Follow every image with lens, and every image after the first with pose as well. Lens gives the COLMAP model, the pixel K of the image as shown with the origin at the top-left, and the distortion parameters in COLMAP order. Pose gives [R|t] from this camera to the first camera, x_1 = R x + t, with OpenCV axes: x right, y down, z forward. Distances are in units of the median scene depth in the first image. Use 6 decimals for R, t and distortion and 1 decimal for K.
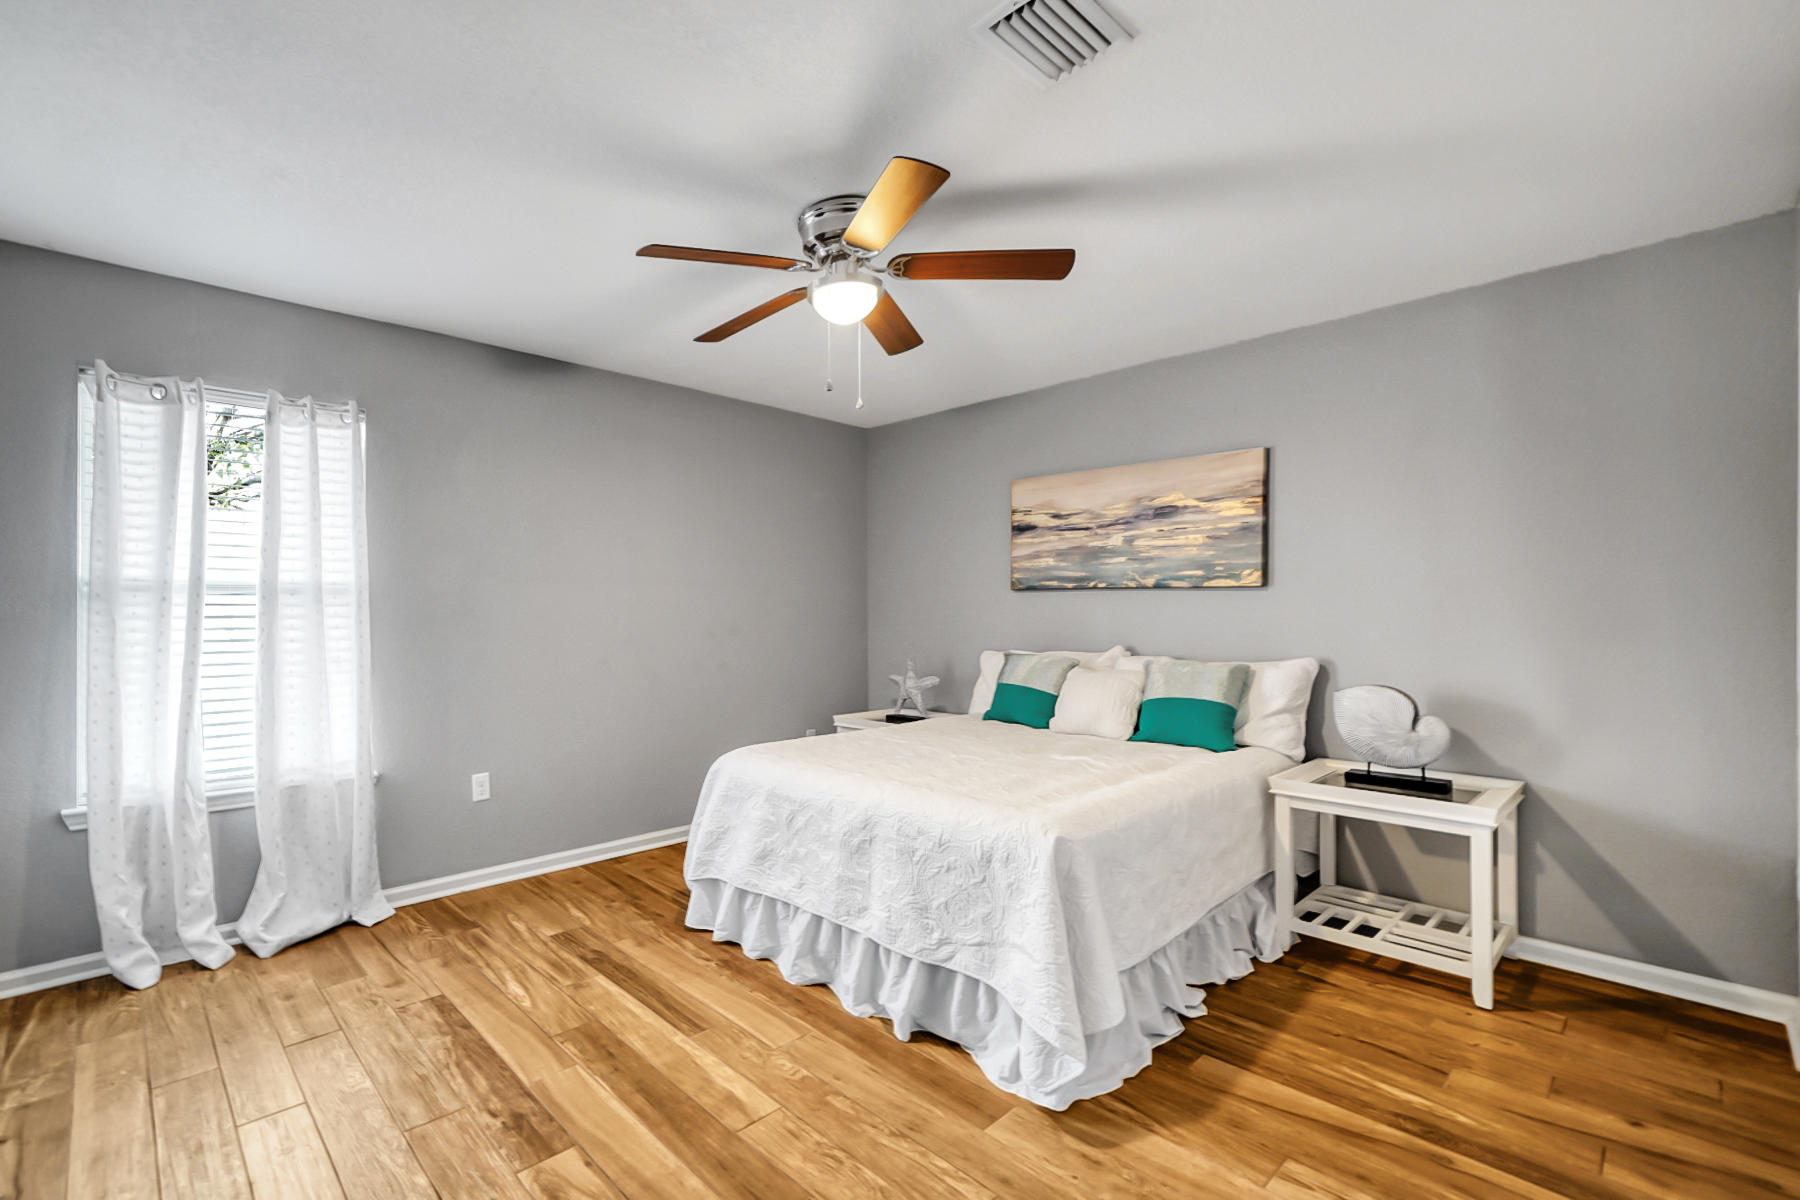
lens RADIAL K [[734.6, 0, 881.1], [0, 734.6, 595.2], [0, 0, 1]] dist [-0.005618, 0.001605]
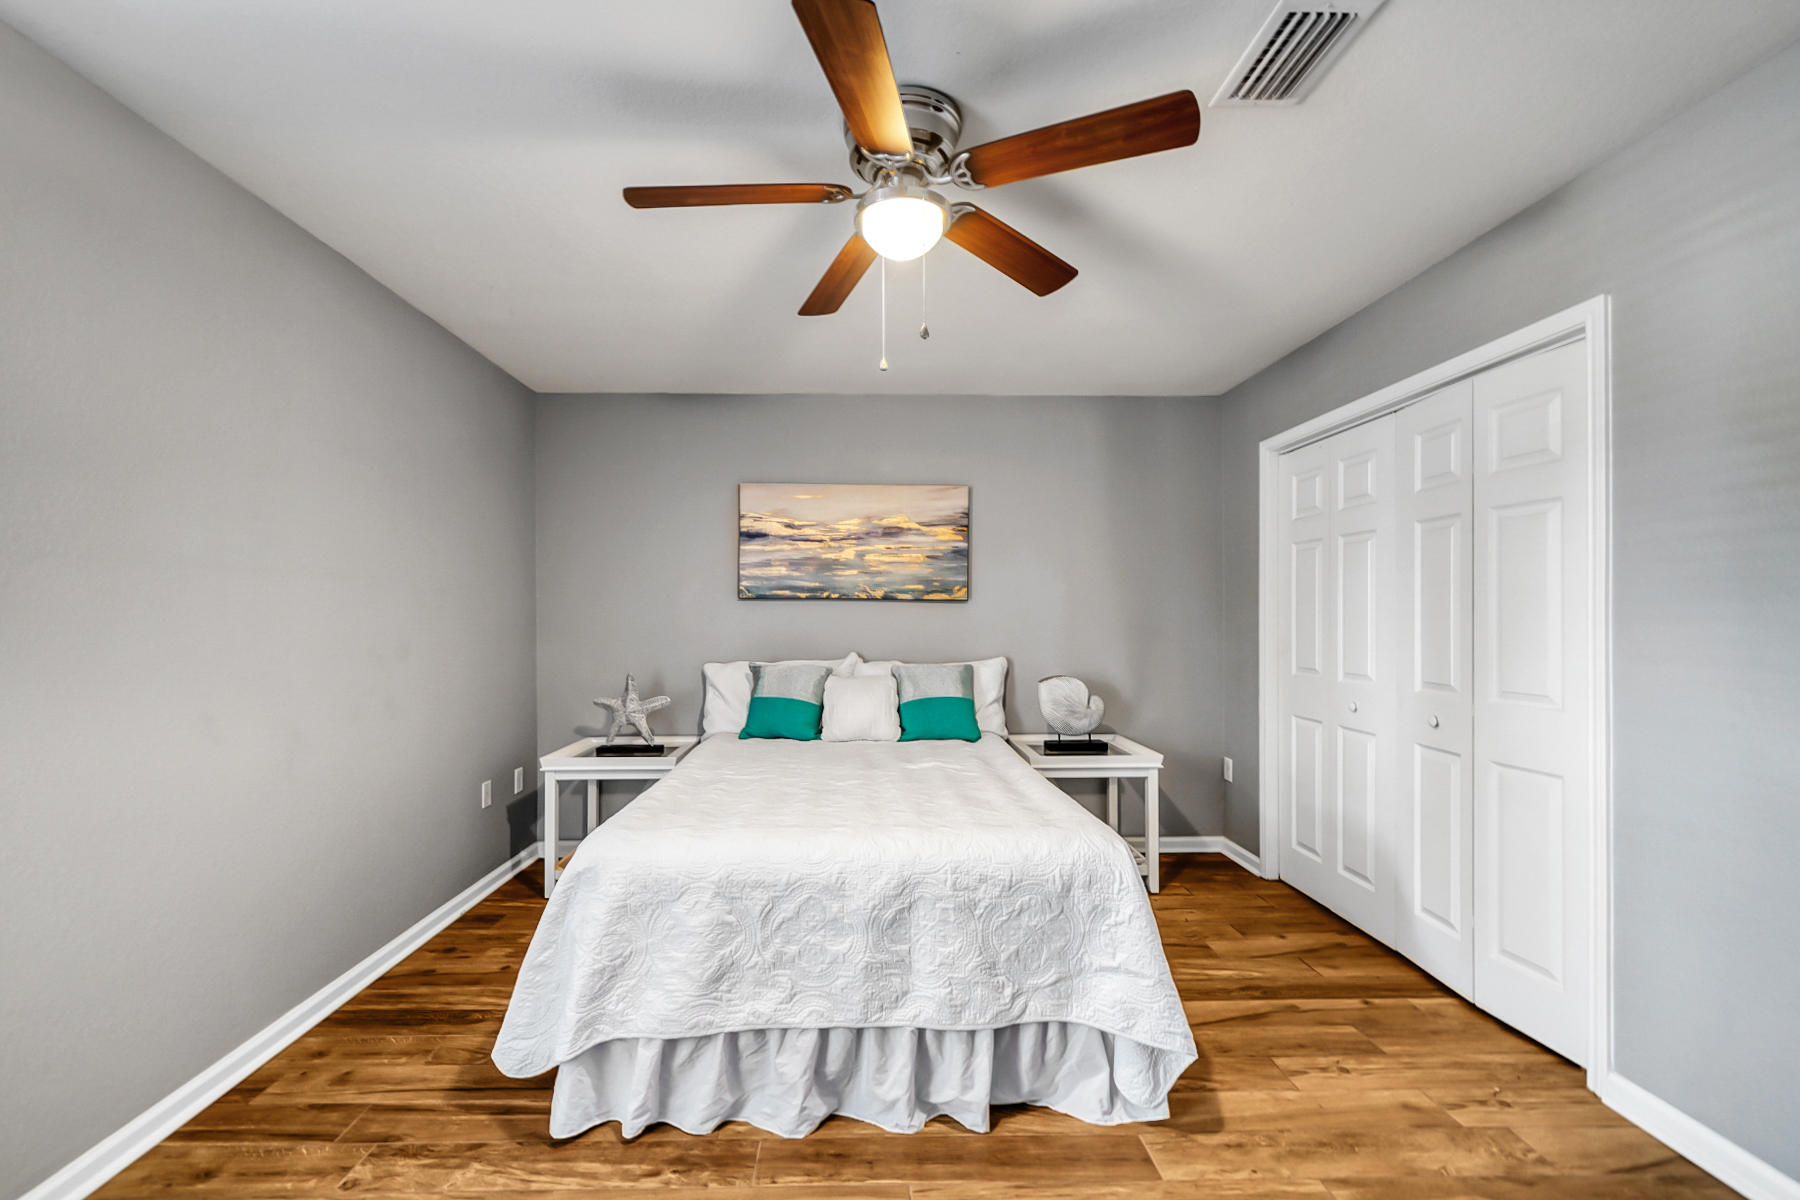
lens RADIAL K [[655.6, 0, 889.1], [0, 655.6, 606.7], [0, 0, 1]] dist [-0.002158, 0.000389]
pose [[0.716503, 0.011845, 0.697483, -0.482353], [-0.015010, 0.999886, -0.001561, 0.003586], [-0.697422, -0.009351, 0.716600, 0.446865]]
